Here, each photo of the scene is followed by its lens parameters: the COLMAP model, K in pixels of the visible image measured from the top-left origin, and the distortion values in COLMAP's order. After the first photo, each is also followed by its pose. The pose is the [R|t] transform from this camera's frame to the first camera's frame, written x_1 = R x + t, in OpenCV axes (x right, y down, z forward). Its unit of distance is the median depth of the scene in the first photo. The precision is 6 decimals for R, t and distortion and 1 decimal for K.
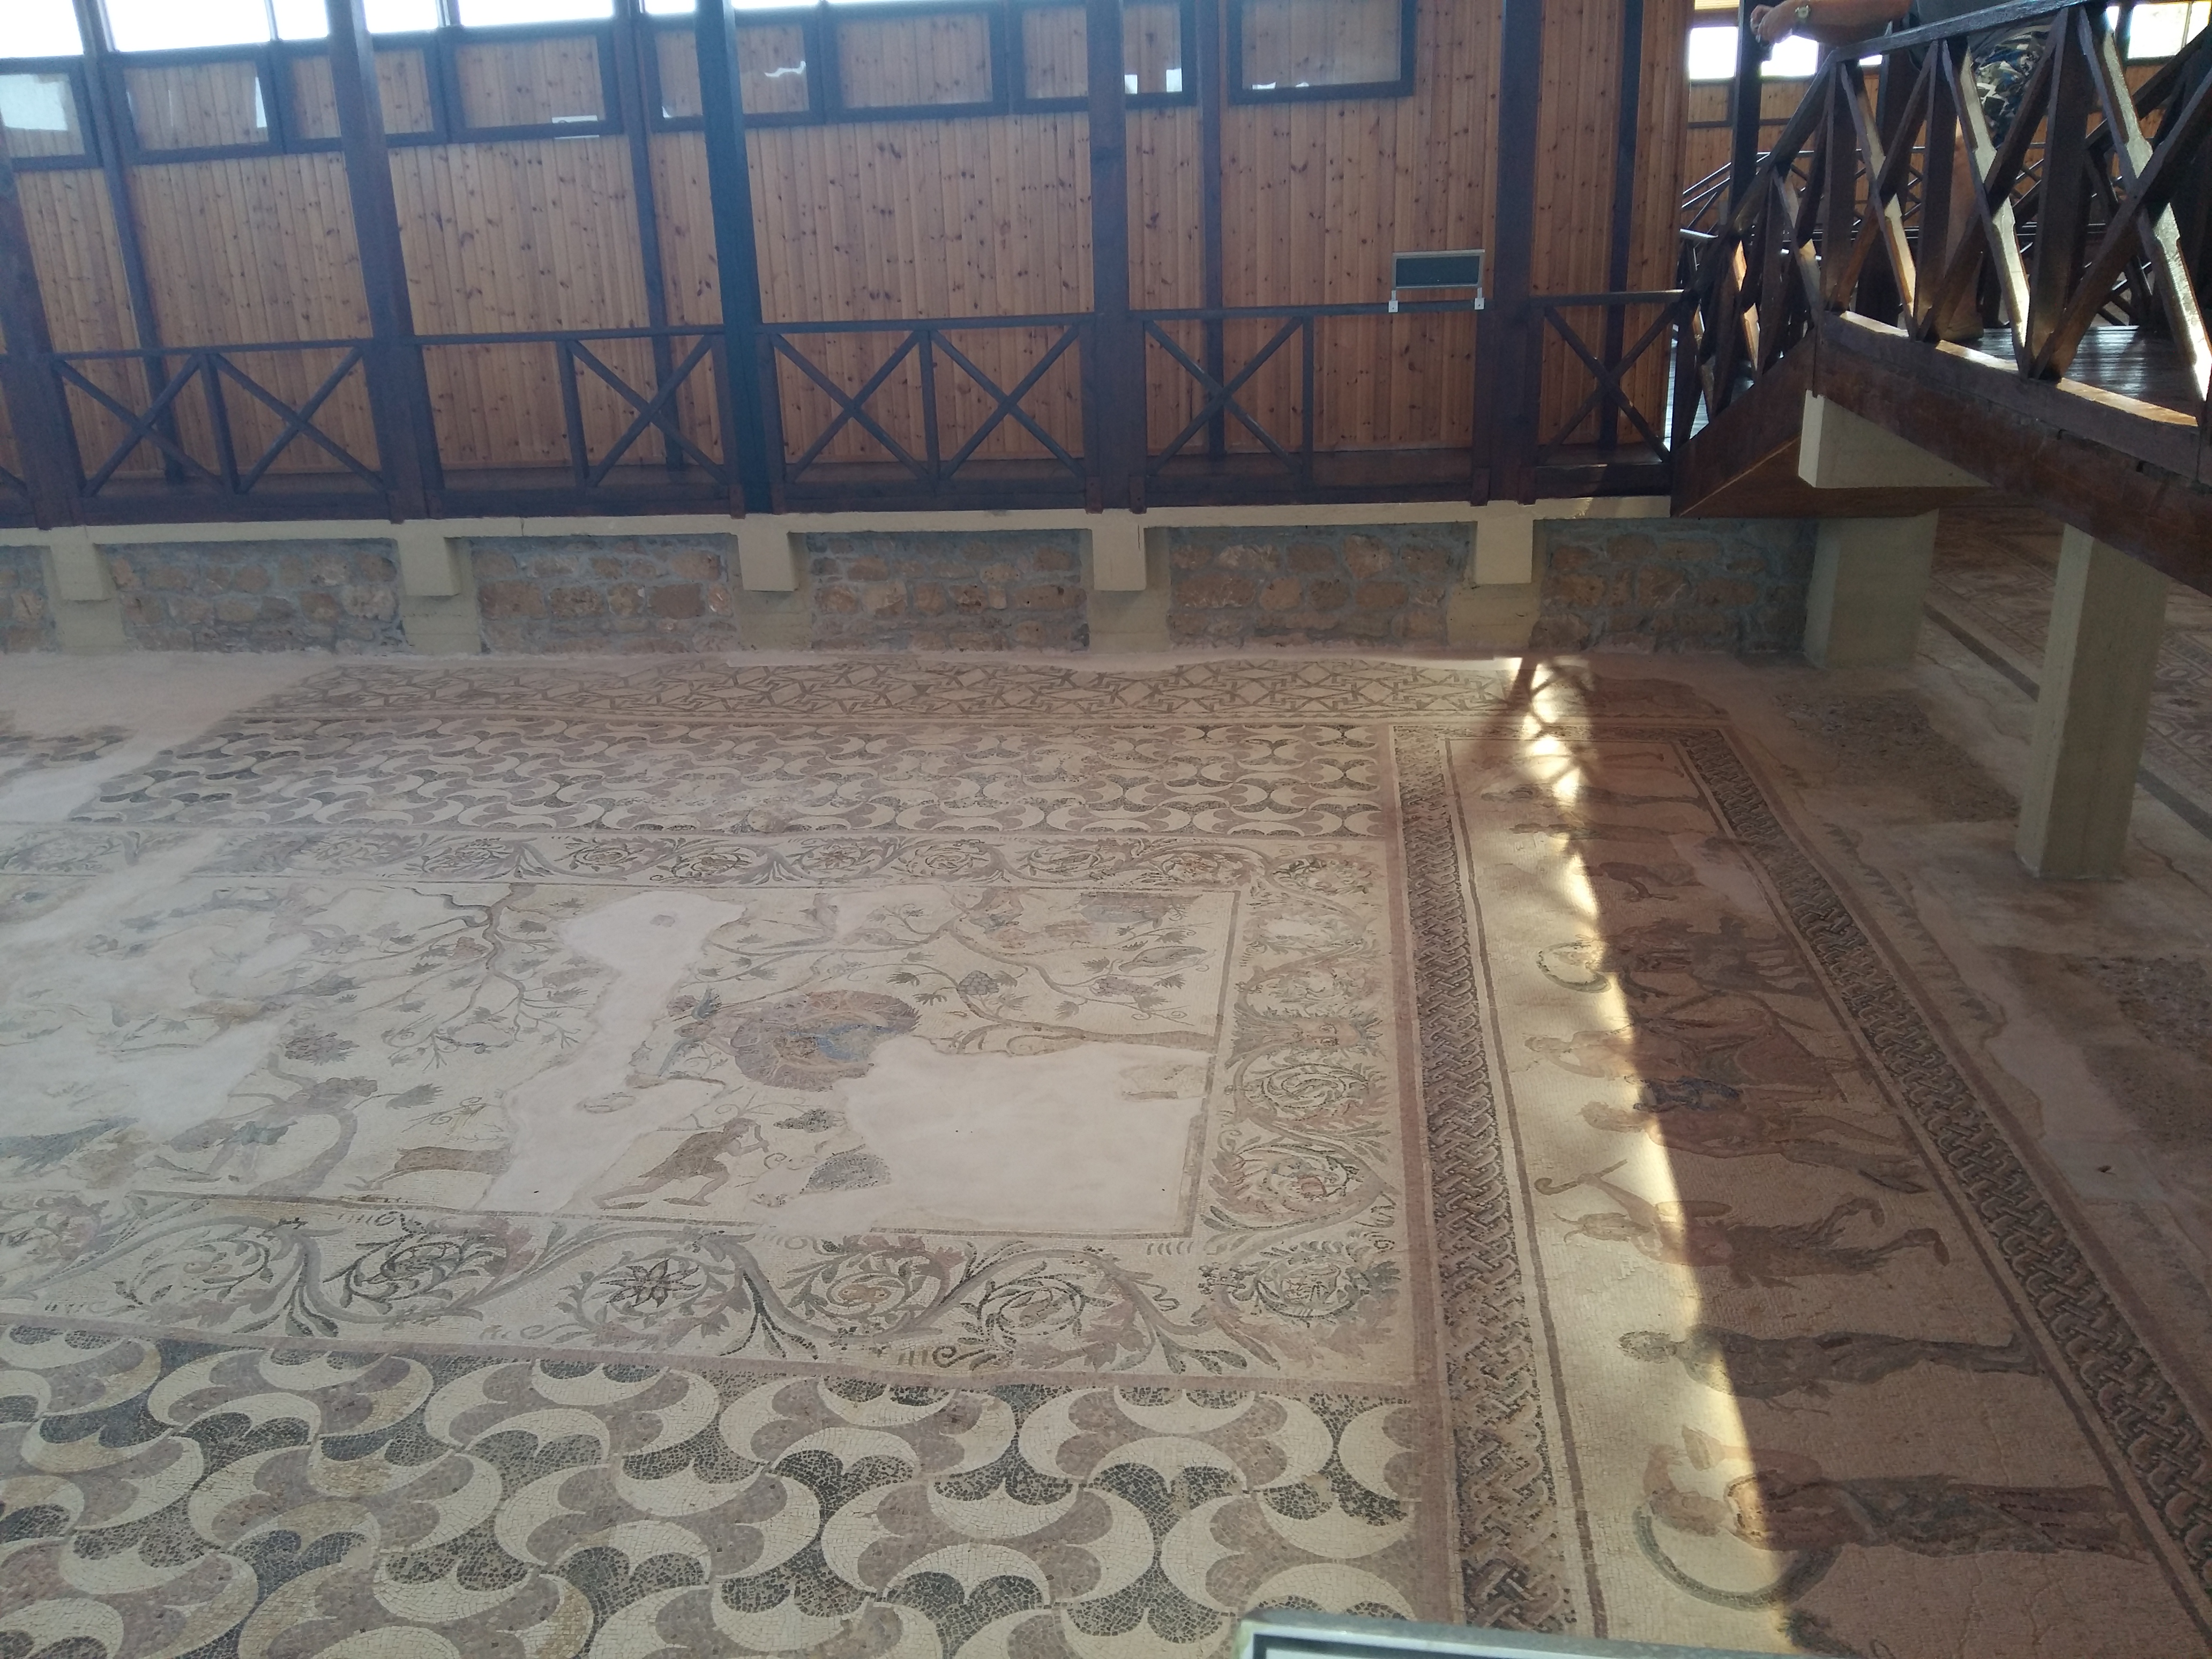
lens RADIAL K [[1790.7, 0, 1078.8], [0, 1790.7, 837.9], [0, 0, 1]] dist [0.082951, -0.183605]
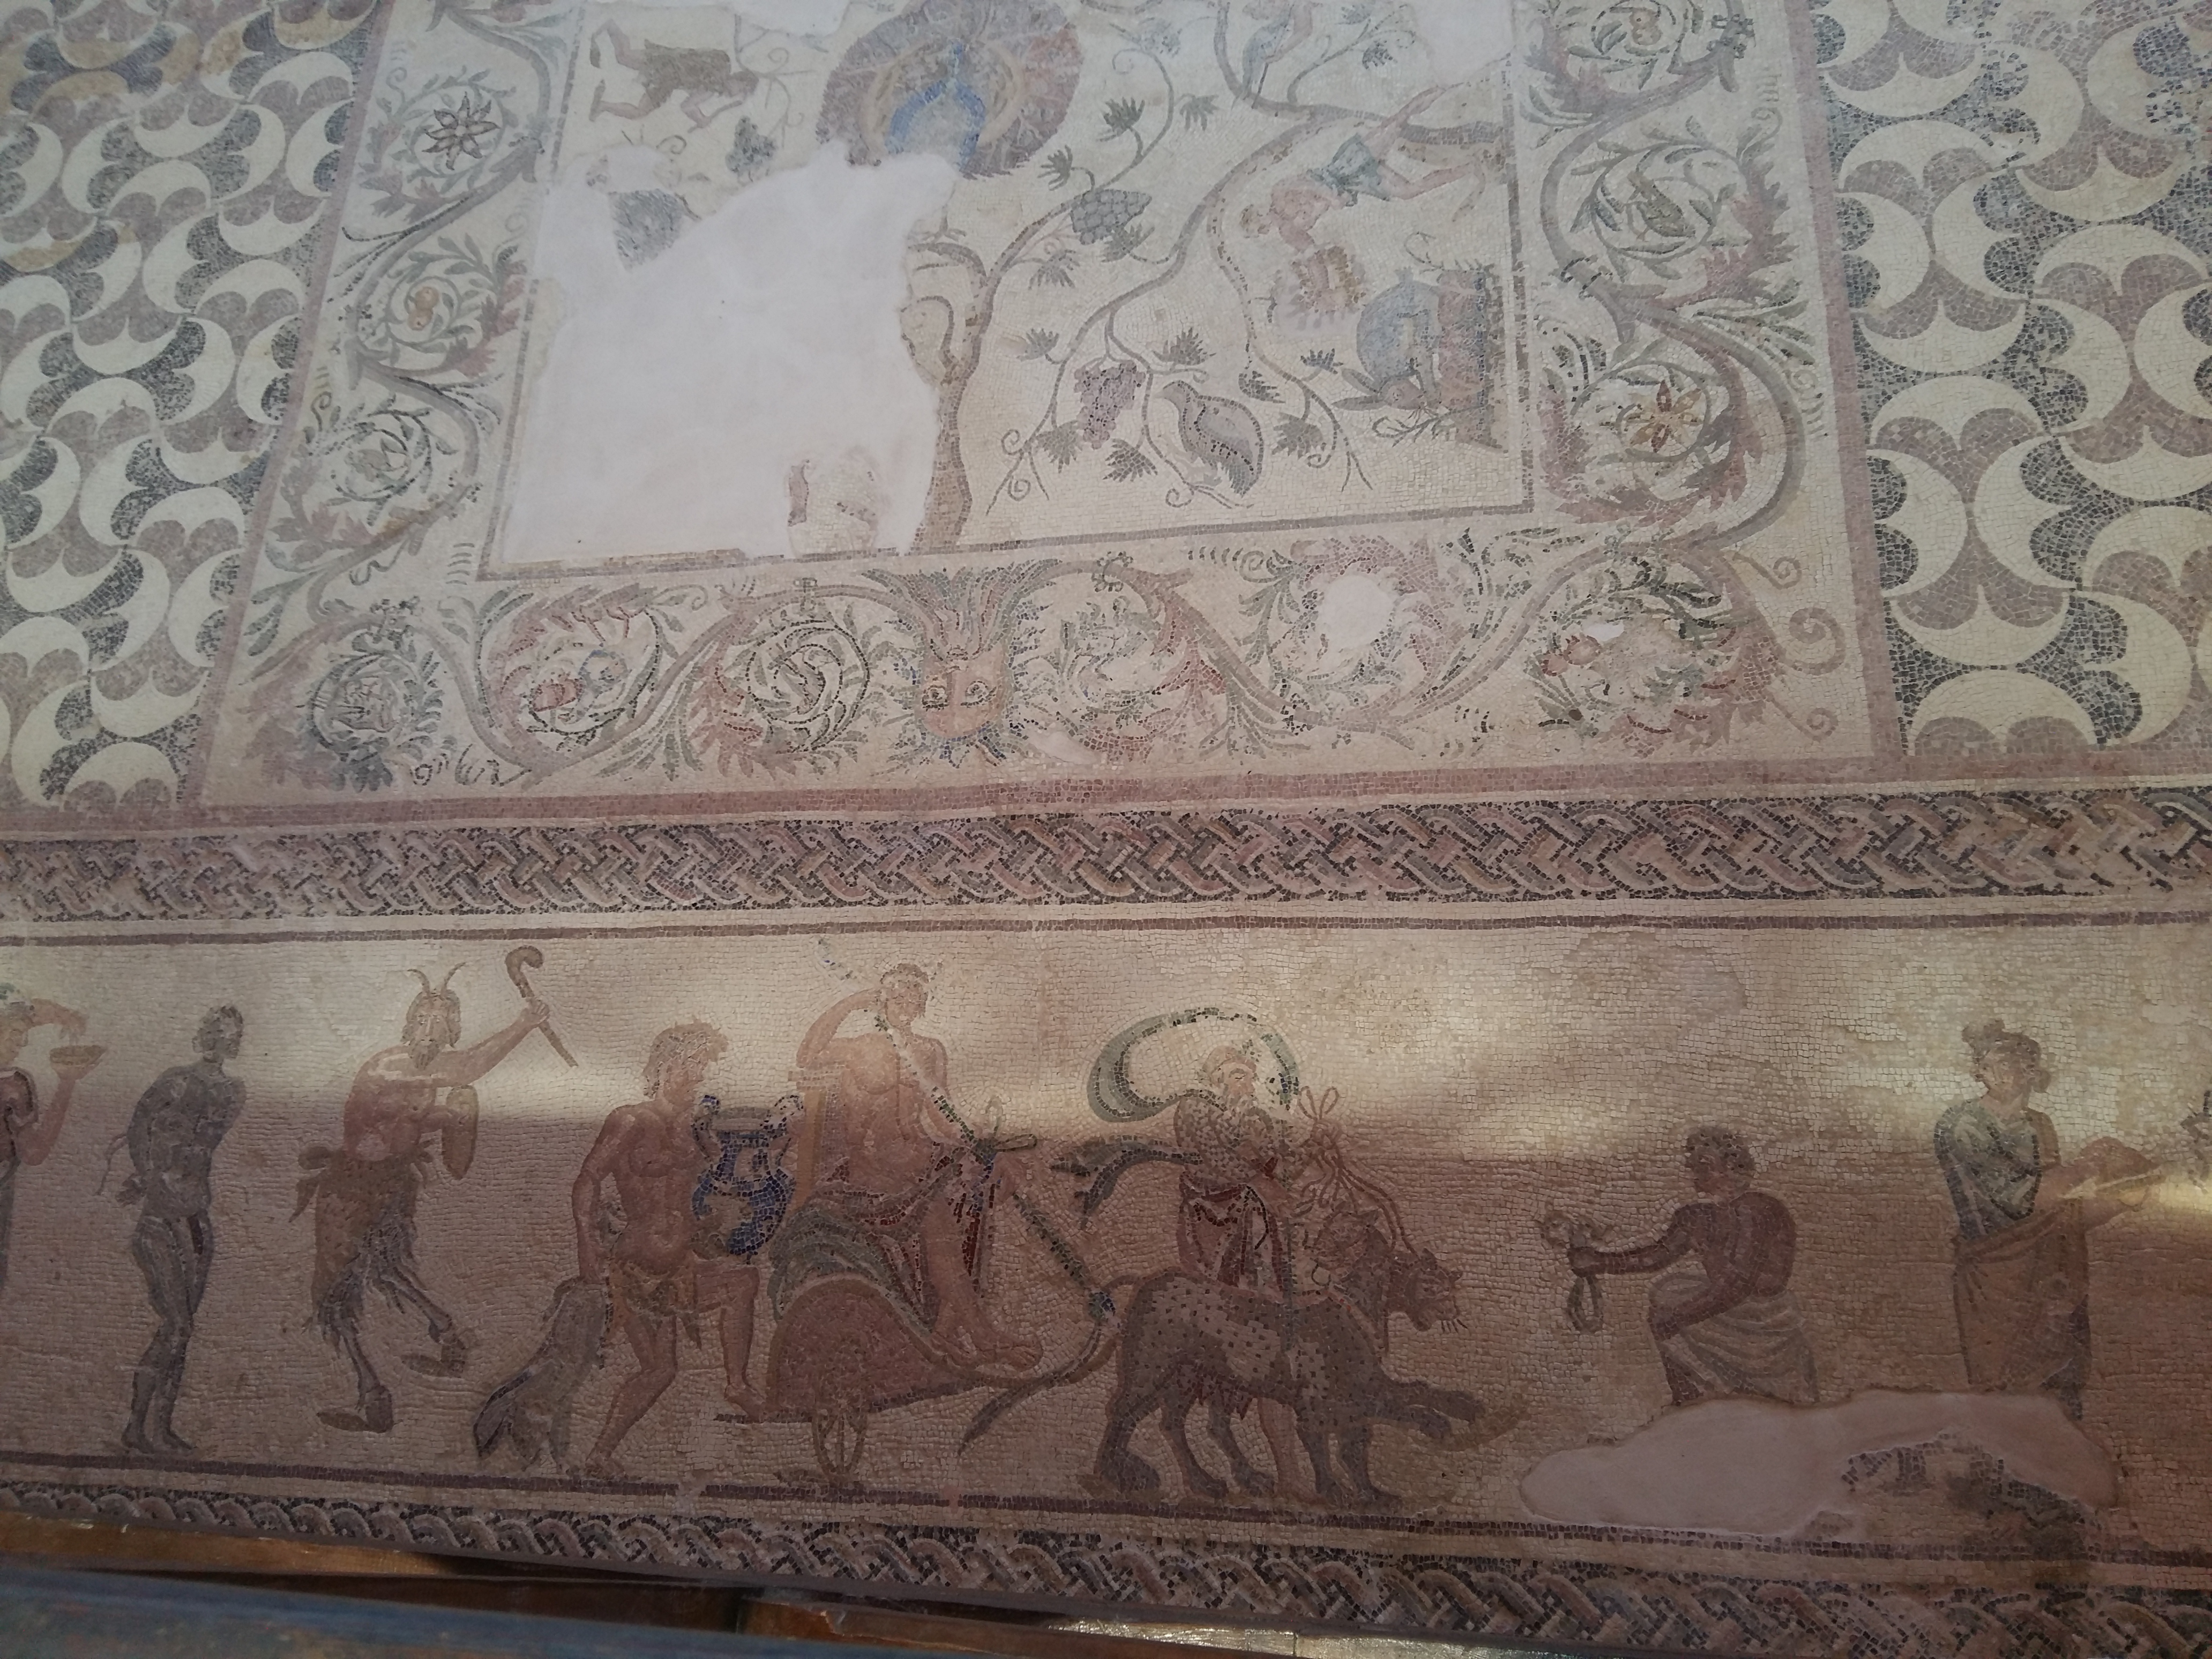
lens RADIAL K [[1790.7, 0, 1078.8], [0, 1790.7, 837.9], [0, 0, 1]] dist [0.082951, -0.183605]
pose [[0.092453, 0.935807, -0.340173, 0.332606], [-0.142048, 0.350538, 0.925714, -0.391393], [0.985533, -0.037264, 0.165338, 0.739741]]
